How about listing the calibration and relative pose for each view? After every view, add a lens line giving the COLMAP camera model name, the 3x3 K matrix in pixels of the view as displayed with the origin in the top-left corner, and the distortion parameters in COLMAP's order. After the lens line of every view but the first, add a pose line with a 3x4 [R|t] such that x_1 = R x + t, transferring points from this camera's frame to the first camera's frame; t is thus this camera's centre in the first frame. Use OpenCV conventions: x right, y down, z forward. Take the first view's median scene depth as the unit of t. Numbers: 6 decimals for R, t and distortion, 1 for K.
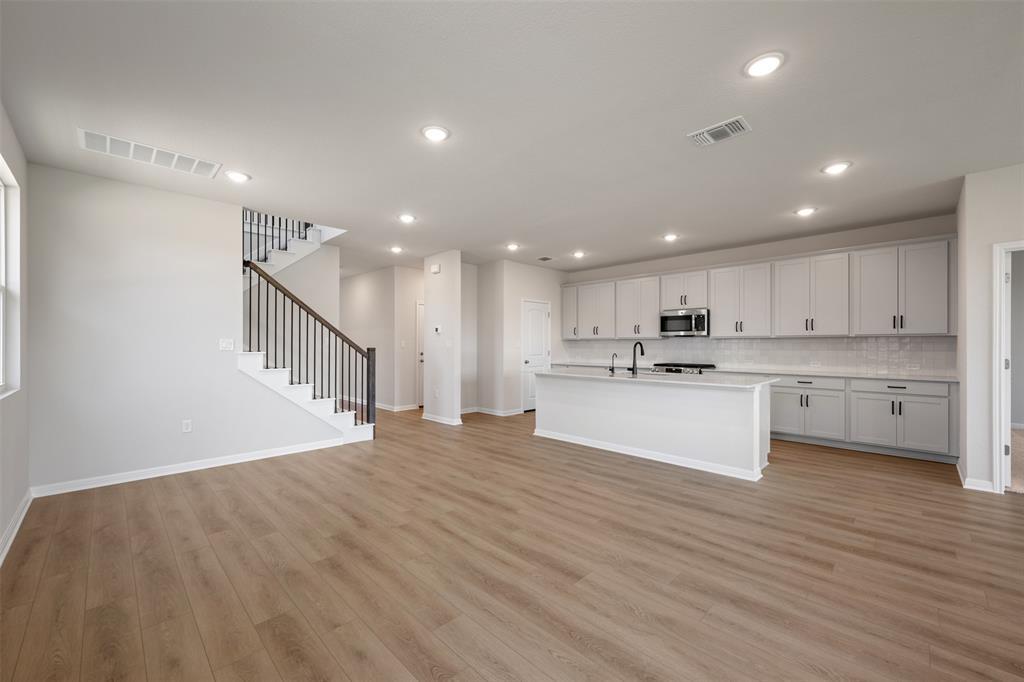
lens RADIAL K [[403.5, 0, 511.4], [0, 403.5, 343.6], [0, 0, 1]] dist [-0.001862, 0.000128]
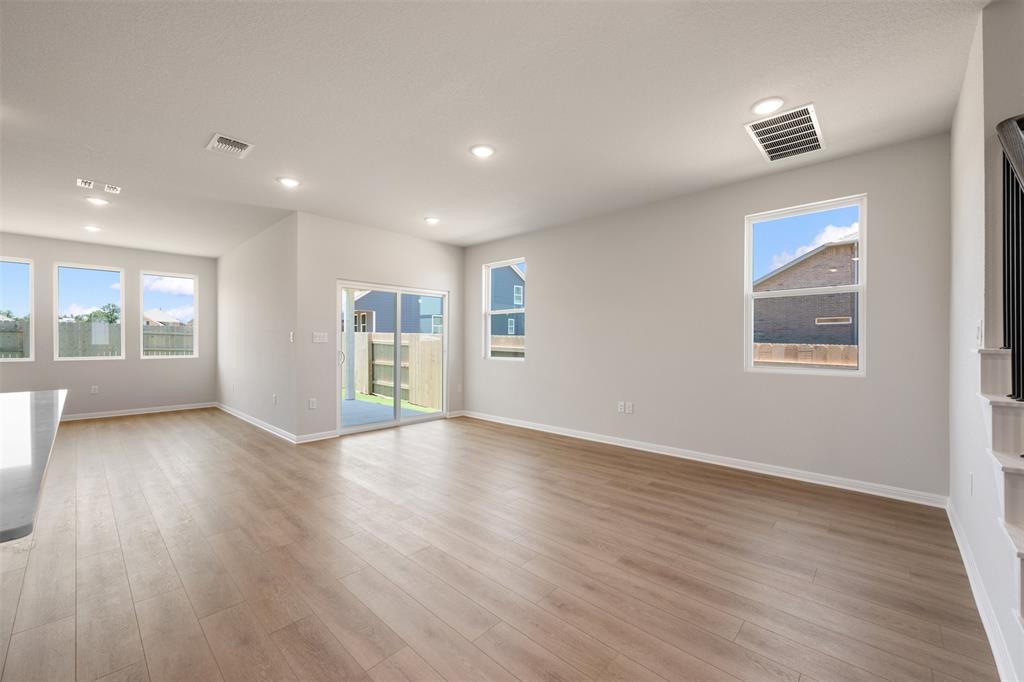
lens RADIAL K [[403.5, 0, 509.8], [0, 403.5, 343.4], [0, 0, 1]] dist [-0.001862, 0.000128]
pose [[-0.999451, -0.000745, -0.033123, -0.120879], [-0.000749, 1.000000, 0.000116, 0.012880], [0.033123, 0.000141, -0.999451, 1.136958]]
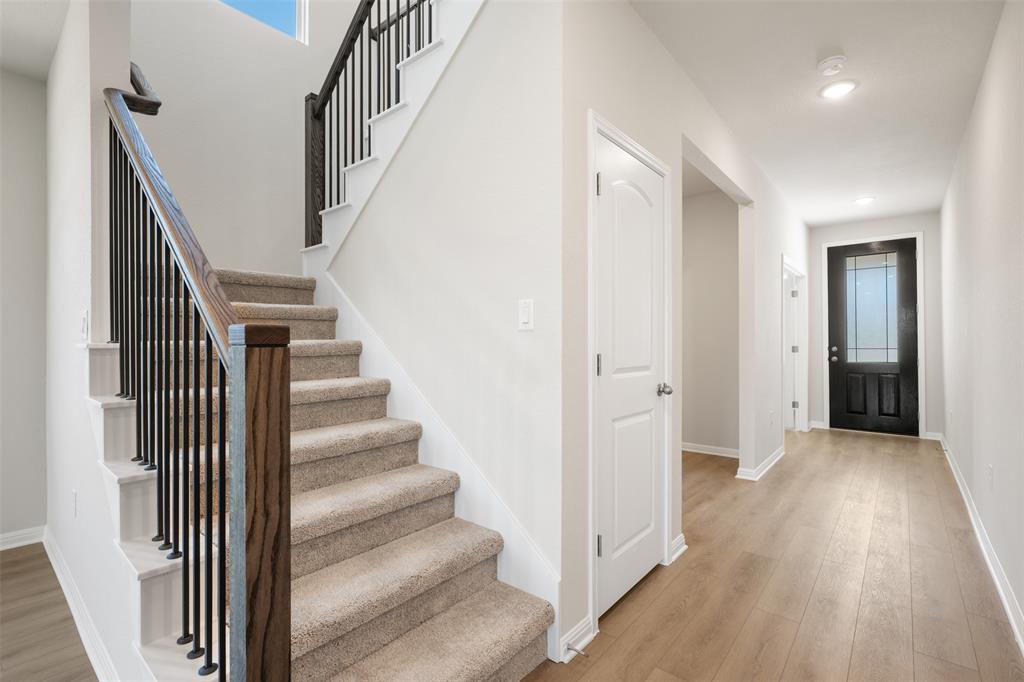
lens RADIAL K [[473.0, 0, 510.7], [0, 473.0, 334.8], [0, 0, 1]] dist [-0.000981, -0.000105]
pose [[0.081322, -0.006143, -0.996669, -0.166065], [0.008659, 0.999948, -0.005457, 0.015341], [0.996650, -0.008186, 0.081370, 1.085889]]
